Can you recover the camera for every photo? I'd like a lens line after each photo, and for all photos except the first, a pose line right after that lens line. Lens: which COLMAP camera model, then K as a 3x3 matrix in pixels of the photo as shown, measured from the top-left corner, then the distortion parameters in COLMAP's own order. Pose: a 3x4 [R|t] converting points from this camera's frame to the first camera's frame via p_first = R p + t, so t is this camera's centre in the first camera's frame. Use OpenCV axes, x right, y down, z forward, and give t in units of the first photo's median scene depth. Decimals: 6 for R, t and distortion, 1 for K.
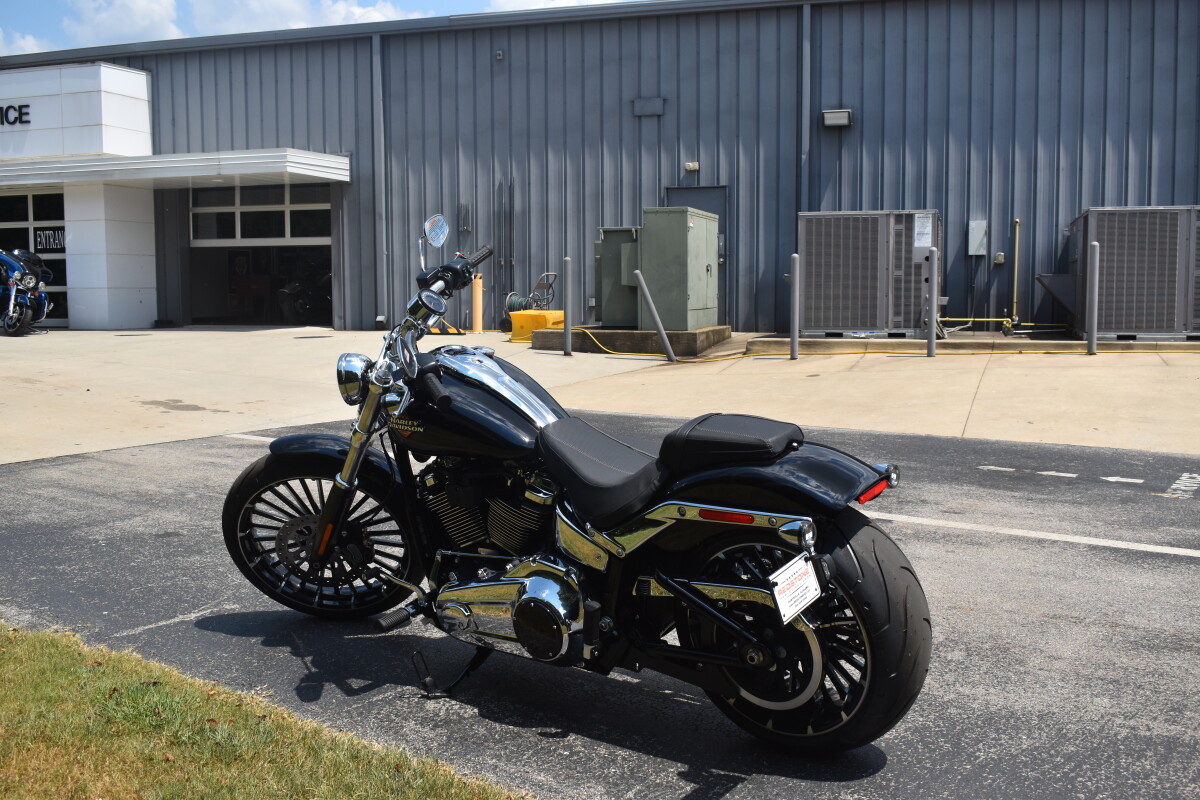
lens RADIAL K [[1189.8, 0, 603.8], [0, 1189.8, 404.7], [0, 0, 1]] dist [-0.081166, 0.018862]
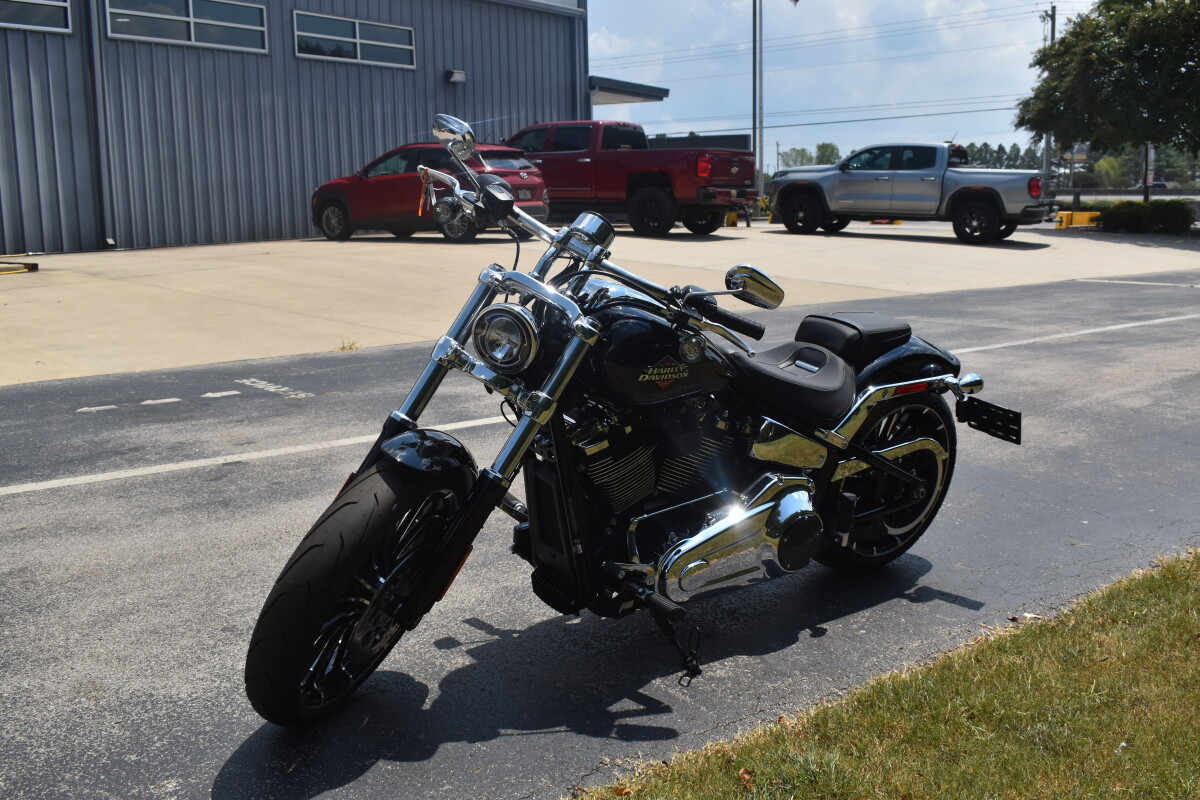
lens RADIAL K [[1189.8, 0, 603.8], [0, 1189.8, 404.7], [0, 0, 1]] dist [-0.081166, 0.018862]
pose [[0.264333, -0.169267, 0.949461, -0.212582], [0.108603, 0.983440, 0.145089, -0.019134], [-0.958297, 0.064762, 0.278339, 0.174862]]
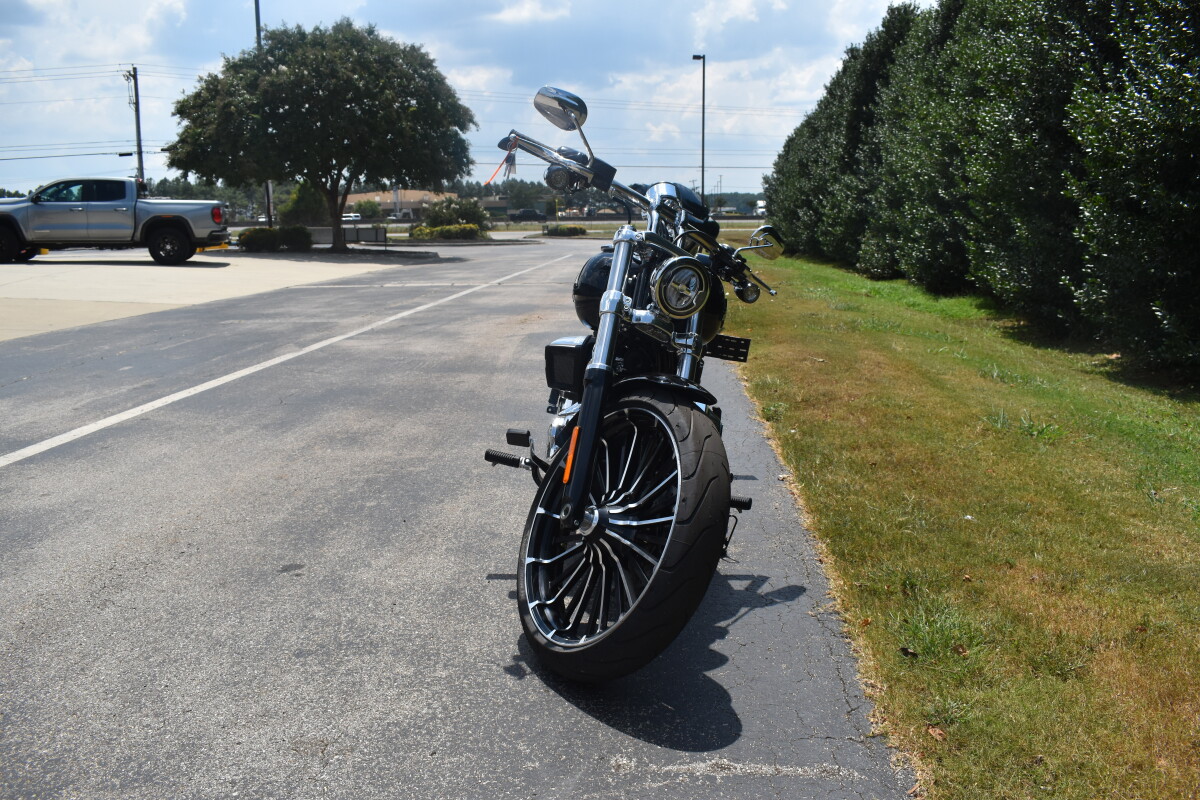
lens RADIAL K [[983.9, 0, 602.9], [0, 983.9, 400.5], [0, 0, 1]] dist [-0.087716, 0.002076]
pose [[-0.528863, -0.147778, 0.835742, -0.183139], [0.094937, 0.968243, 0.231283, -0.025940], [-0.843381, 0.201660, -0.498039, 0.332362]]
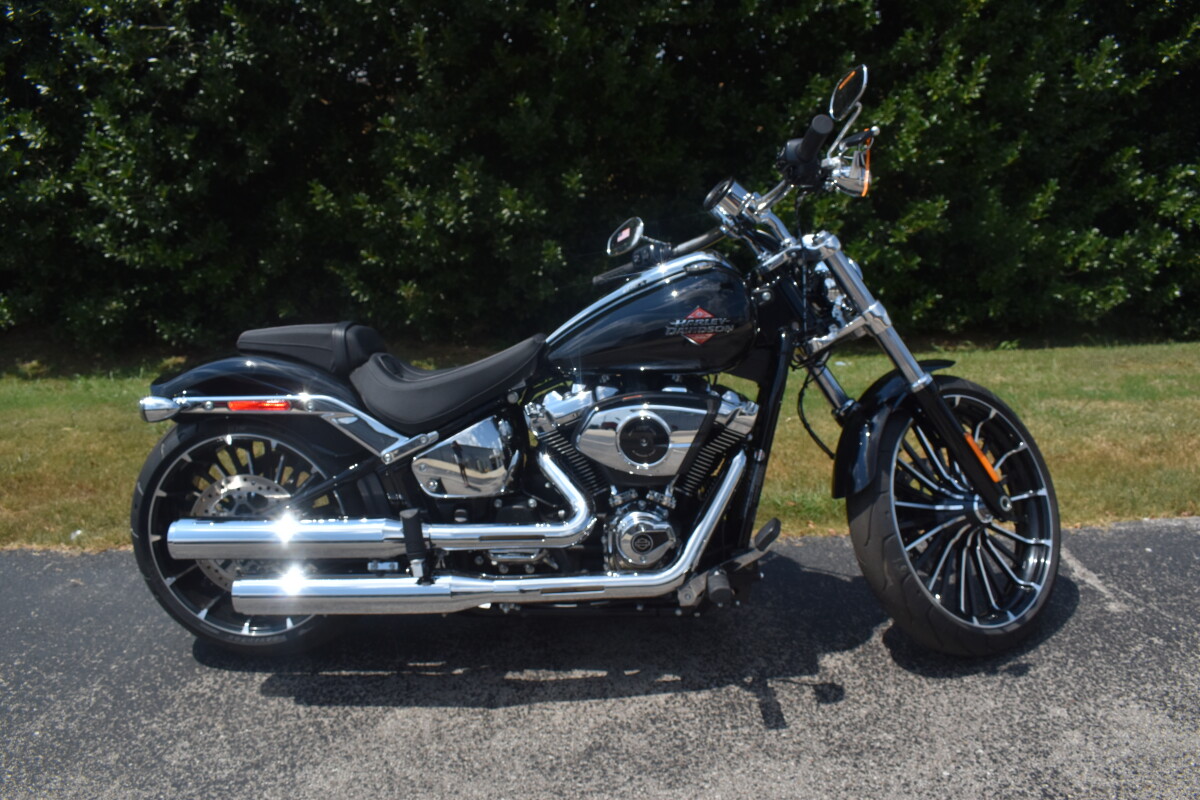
lens RADIAL K [[954.2, 0, 600.0], [0, 954.2, 400.0], [0, 0, 1]] dist [-0.089966, -0.004604]
pose [[-0.802202, 0.190051, -0.565997, 0.071045], [-0.038083, 0.929767, 0.366173, -0.042904], [0.595837, 0.315299, -0.738623, 0.332753]]
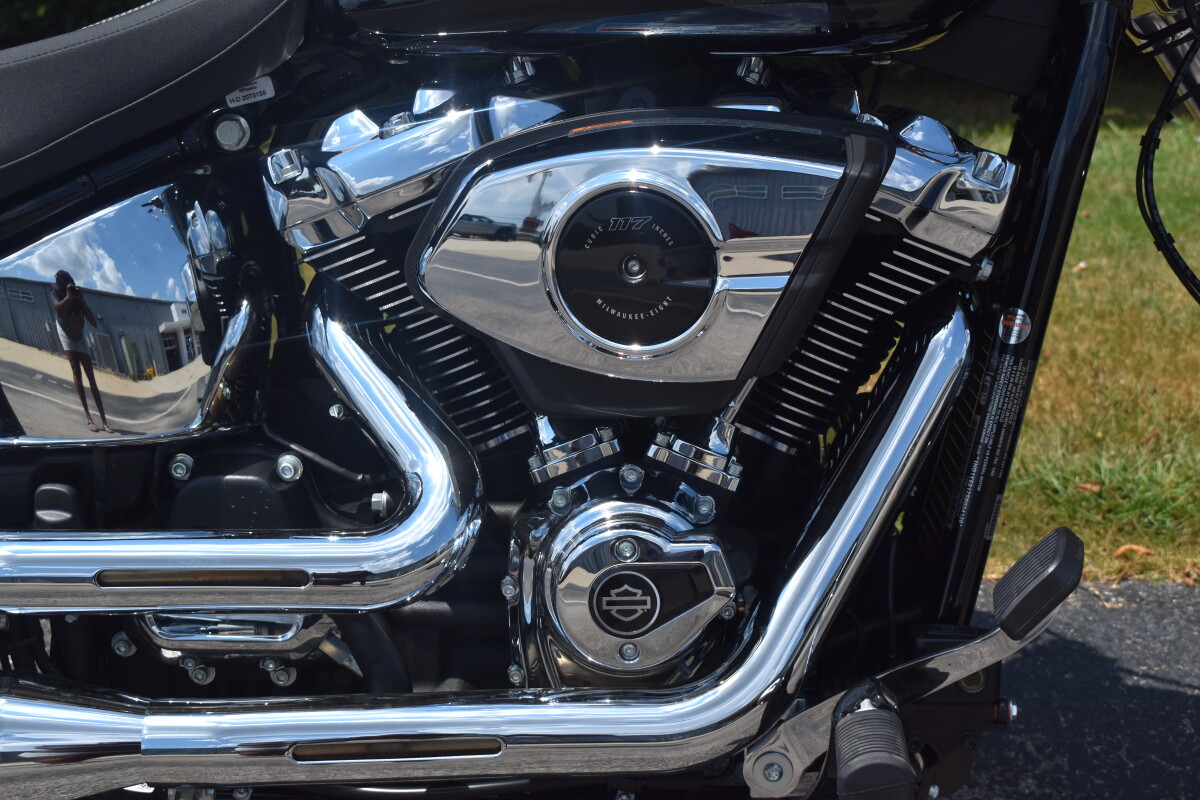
lens RADIAL K [[2180.9, 0, 600.0], [0, 2180.9, 400.0], [0, 0, 1]] dist [0.063915, 0.022988]
pose [[-0.811922, 0.216416, -0.542168, 0.045370], [-0.047265, 0.901323, 0.430561, -0.024469], [0.581849, 0.375208, -0.721575, 0.308763]]
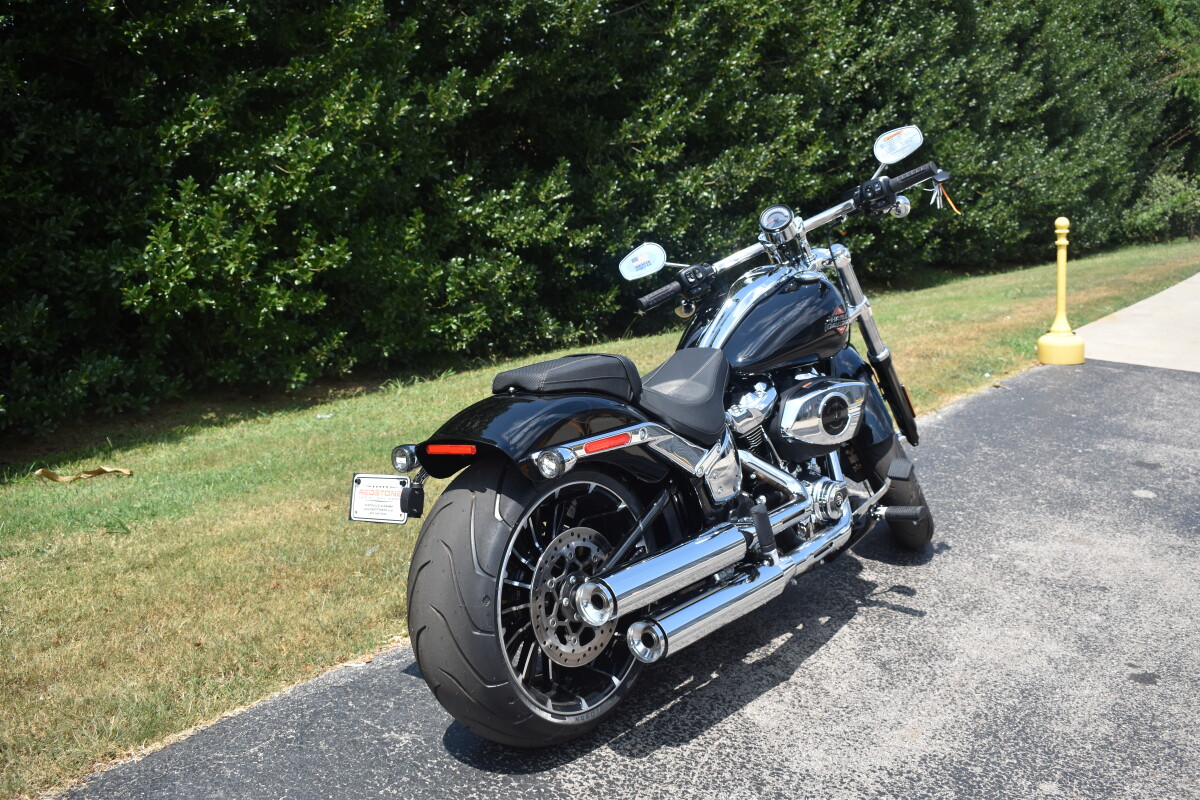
lens RADIAL K [[1189.8, 0, 603.8], [0, 1189.8, 404.7], [0, 0, 1]] dist [-0.081166, 0.018862]
pose [[-0.012986, 0.216387, -0.976221, 0.193575], [-0.129309, 0.967742, 0.216227, -0.029656], [0.991519, 0.129042, 0.015414, 0.194406]]
